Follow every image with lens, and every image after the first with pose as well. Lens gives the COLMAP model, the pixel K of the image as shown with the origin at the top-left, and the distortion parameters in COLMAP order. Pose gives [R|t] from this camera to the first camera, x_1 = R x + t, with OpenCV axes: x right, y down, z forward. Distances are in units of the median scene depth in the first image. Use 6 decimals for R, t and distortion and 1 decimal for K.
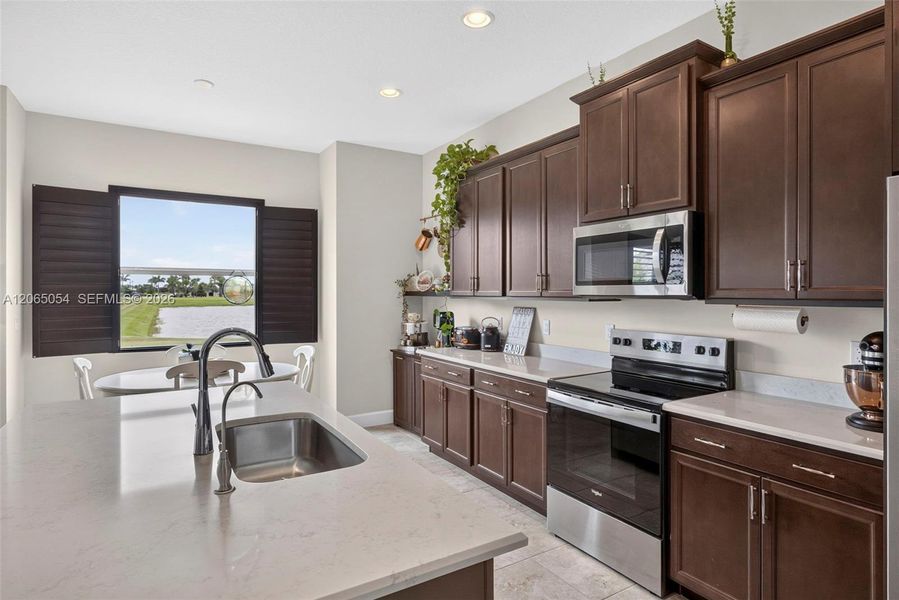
lens RADIAL K [[496.2, 0, 448.8], [0, 496.2, 300.9], [0, 0, 1]] dist [-0.004931, -0.001519]
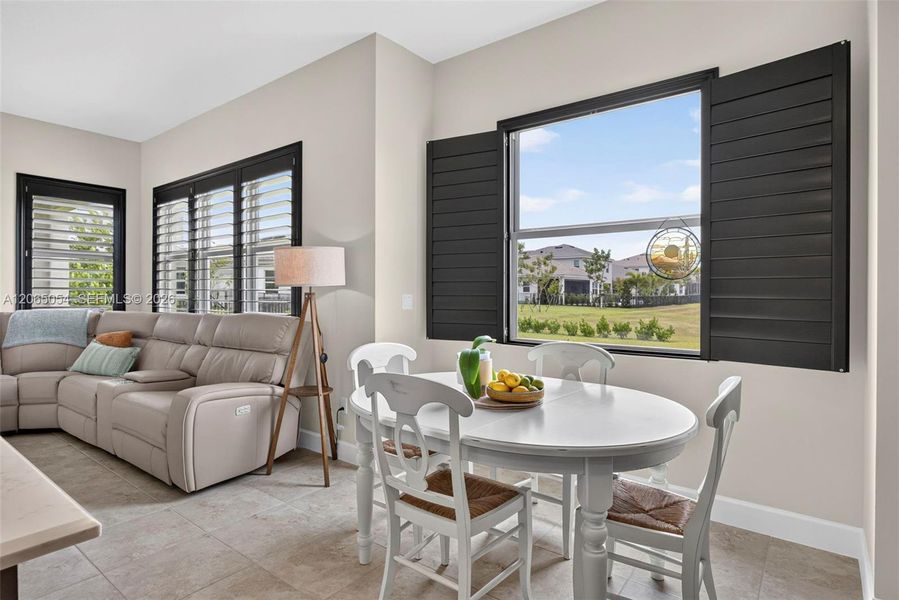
lens RADIAL K [[496.2, 0, 459.1], [0, 496.2, 298.0], [0, 0, 1]] dist [-0.004931, -0.001519]
pose [[0.361595, 0.011832, -0.932260, -0.000935], [-0.016482, 0.999844, 0.006297, 0.035642], [0.932190, 0.013089, 0.361734, 0.749783]]
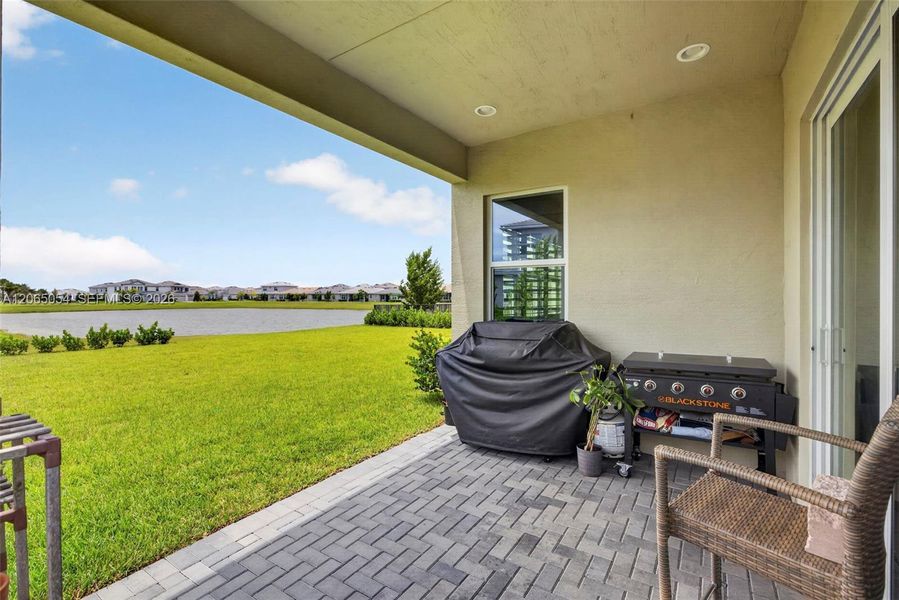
lens RADIAL K [[402.2, 0, 451.1], [0, 402.2, 300.8], [0, 0, 1]] dist [-0.011342, 0.004814]
pose [[0.898861, -0.001445, 0.438232, -2.214271], [0.006627, 0.999925, -0.010294, 0.051860], [-0.438184, 0.012157, 0.898803, -0.596534]]
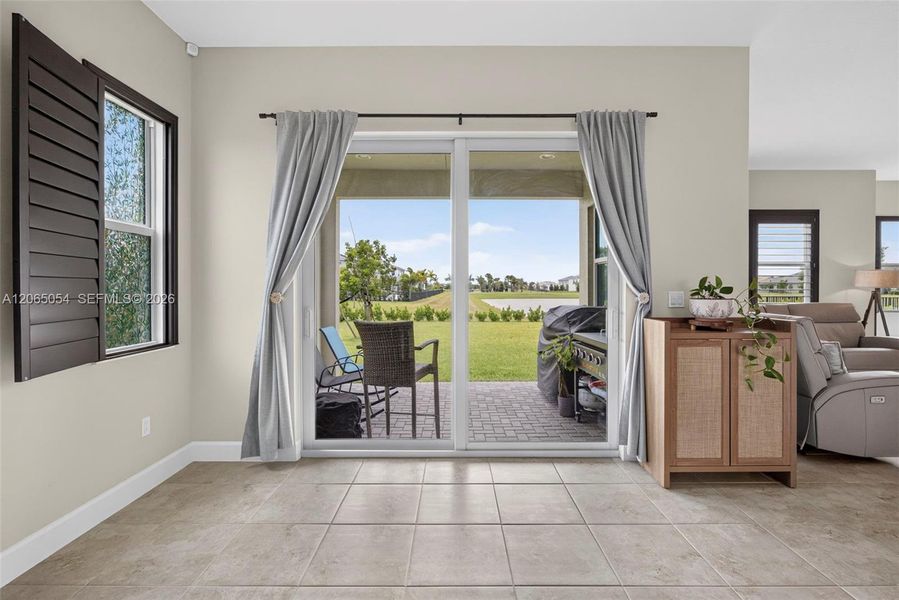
lens RADIAL K [[412.6, 0, 453.2], [0, 412.6, 291.2], [0, 0, 1]] dist [-0.024406, 0.009140]
pose [[0.853194, 0.003211, -0.521583, -1.336472], [-0.009331, 0.999915, -0.009107, 0.062831], [0.521509, 0.012637, 0.853152, -1.094292]]
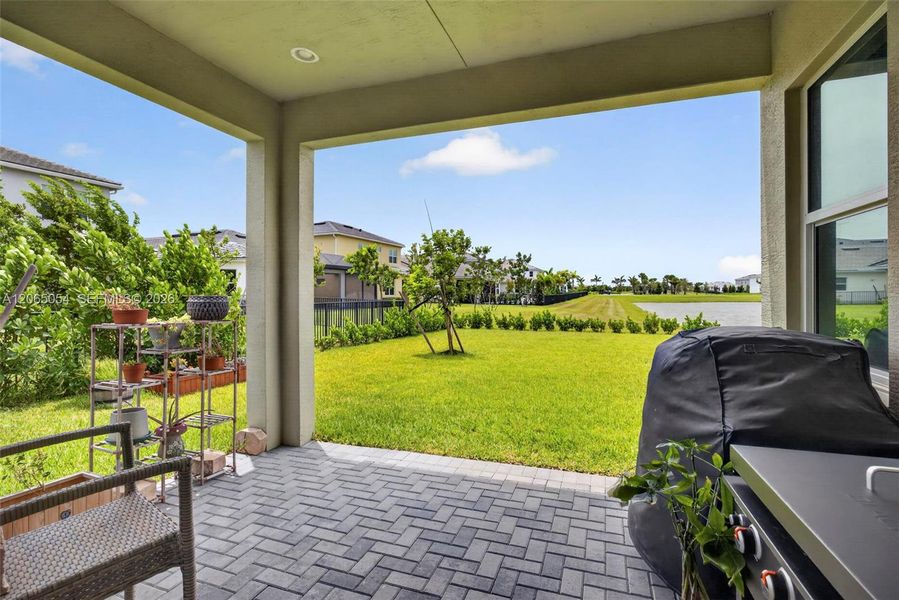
lens RADIAL K [[432.5, 0, 450.6], [0, 432.5, 293.8], [0, 0, 1]] dist [-0.027544, 0.007678]
pose [[0.632469, 0.001104, -0.774585, -1.509774], [-0.009125, 0.999940, -0.006025, 0.057119], [0.774532, 0.010879, 0.632442, -0.409453]]
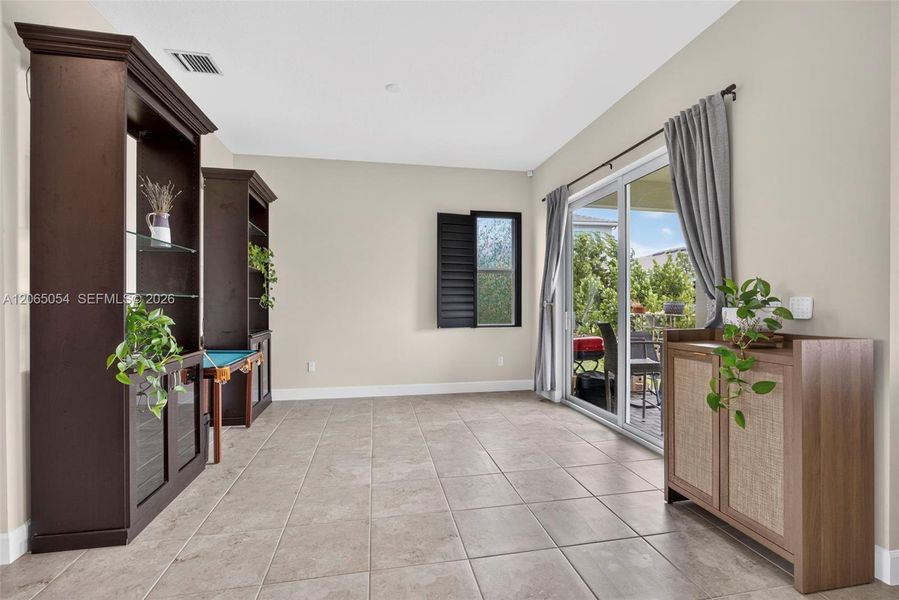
lens RADIAL K [[412.6, 0, 454.3], [0, 412.6, 306.8], [0, 0, 1]] dist [-0.024406, 0.009140]
pose [[-0.344045, 0.011730, -0.938880, -0.724211], [-0.014133, 0.999744, 0.017670, 0.061419], [0.938847, 0.019349, -0.343791, -0.492569]]
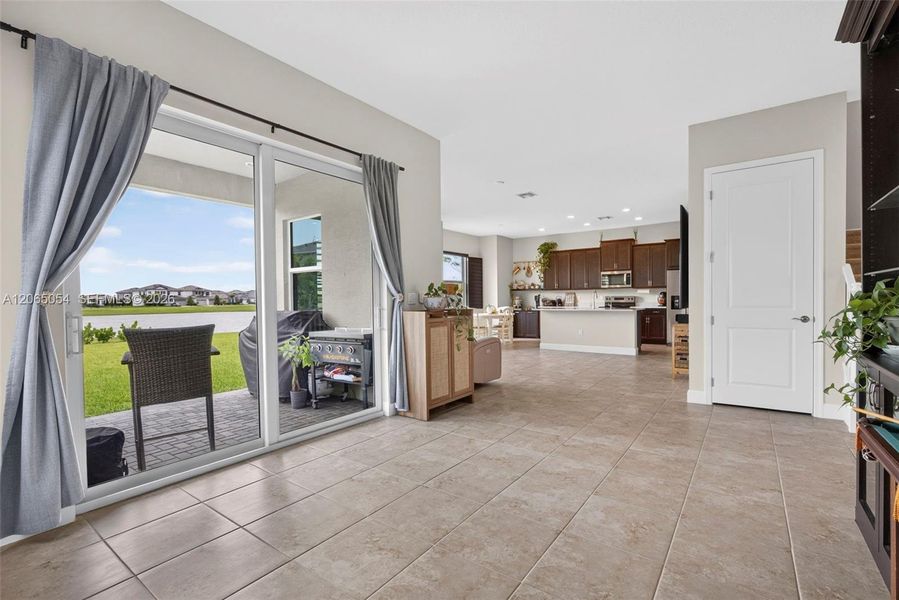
lens RADIAL K [[412.6, 0, 452.6], [0, 412.6, 307.2], [0, 0, 1]] dist [-0.024406, 0.009140]
pose [[0.920951, -0.018723, 0.389229, -1.690627], [0.018999, 0.999815, 0.003139, 0.088196], [-0.389216, 0.004504, 0.921136, -1.293136]]
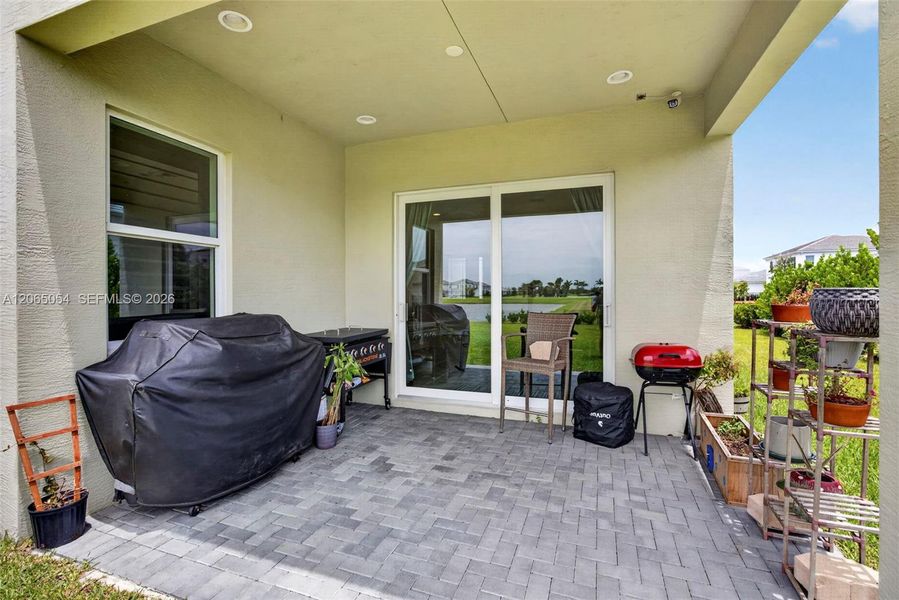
lens RADIAL K [[412.6, 0, 448.0], [0, 412.6, 298.3], [0, 0, 1]] dist [-0.024406, 0.009140]
pose [[-0.629620, -0.007326, 0.776869, -2.467171], [0.016630, 0.999599, 0.022904, 0.049216], [-0.776726, 0.027340, -0.629246, 0.313412]]
